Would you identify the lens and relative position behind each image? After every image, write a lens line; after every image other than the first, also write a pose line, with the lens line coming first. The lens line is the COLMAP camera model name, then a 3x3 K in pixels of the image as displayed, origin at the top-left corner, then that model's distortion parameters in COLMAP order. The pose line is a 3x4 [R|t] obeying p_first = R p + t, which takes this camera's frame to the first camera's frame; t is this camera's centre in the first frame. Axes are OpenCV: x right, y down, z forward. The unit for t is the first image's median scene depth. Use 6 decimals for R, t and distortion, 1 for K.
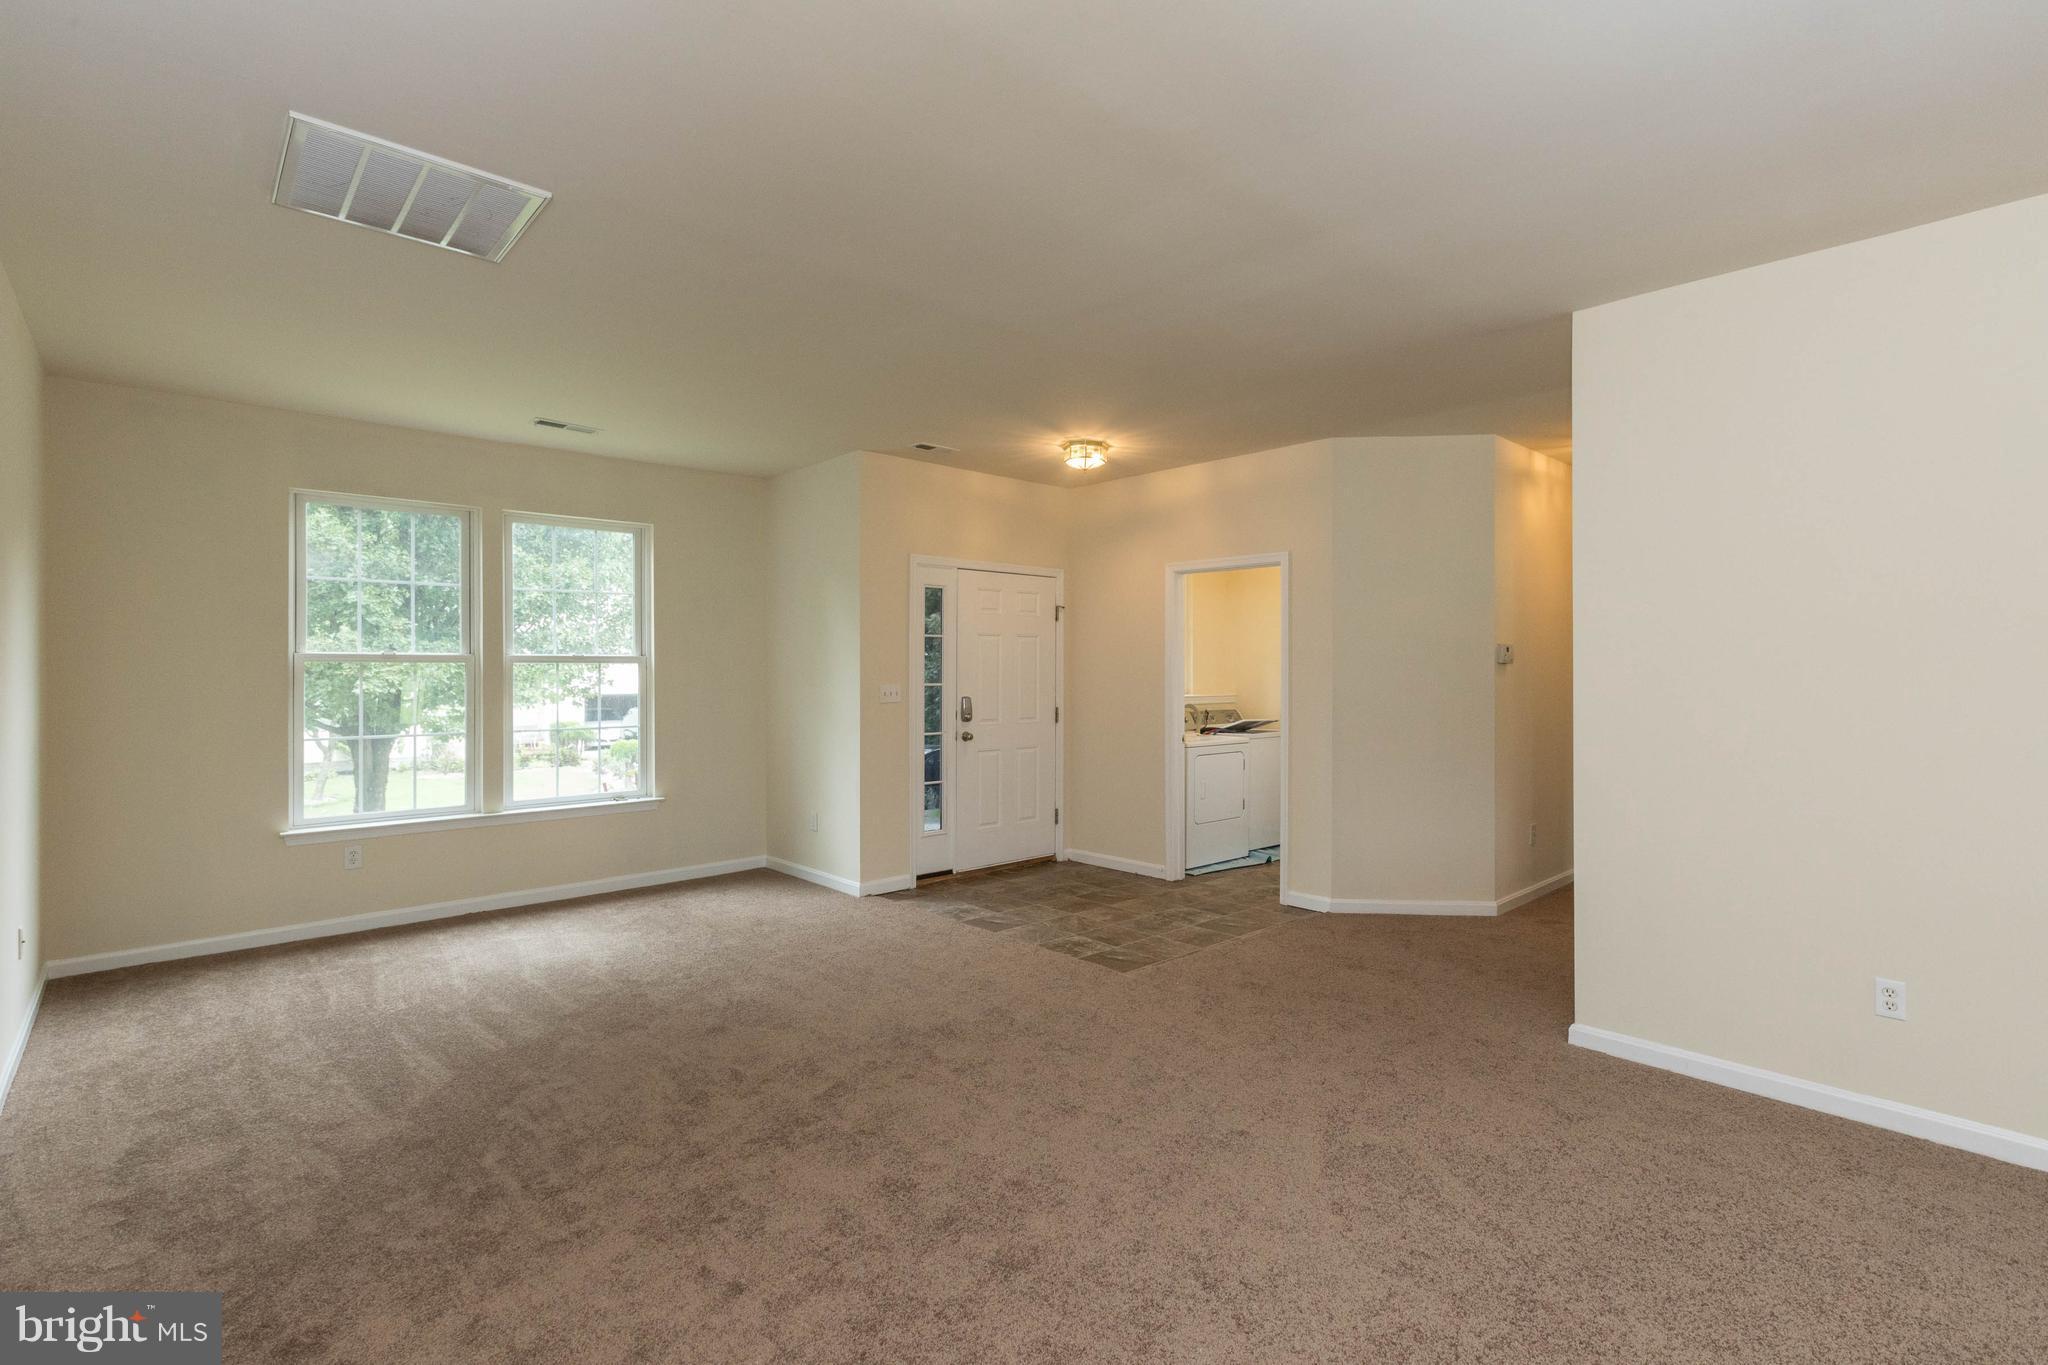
lens RADIAL K [[934.5, 0, 1025.5], [0, 934.5, 679.5], [0, 0, 1]] dist [0.008090, -0.000767]
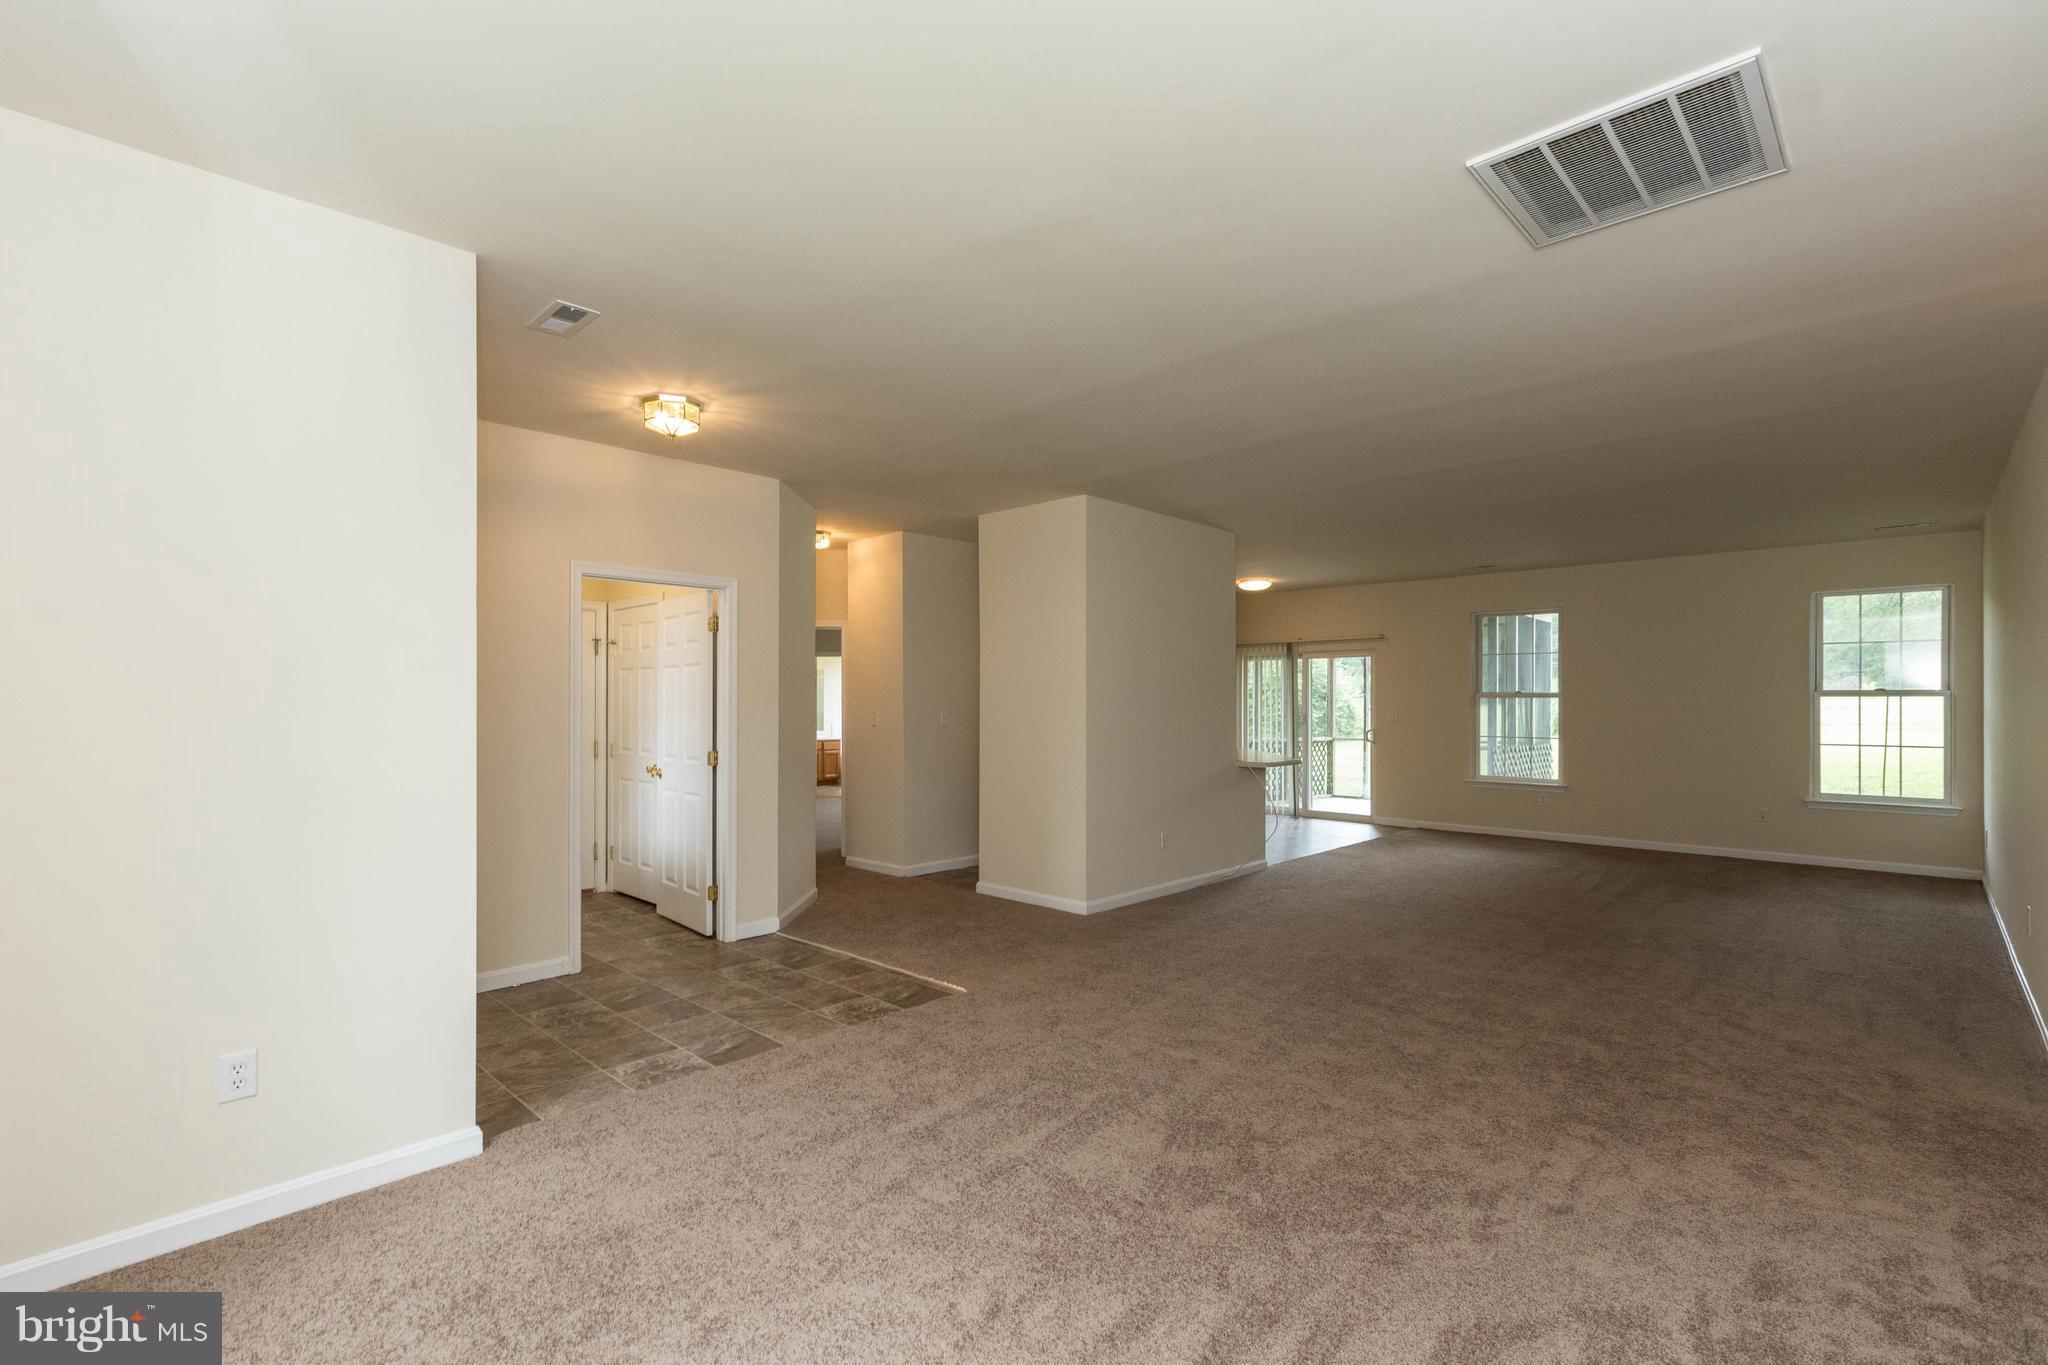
lens RADIAL K [[934.5, 0, 1024.8], [0, 934.5, 690.5], [0, 0, 1]] dist [0.008090, -0.000767]
pose [[-0.070526, 0.012234, 0.997435, -0.797052], [0.001817, 0.999925, -0.012136, -0.006268], [-0.997508, 0.000957, -0.070543, 0.855032]]
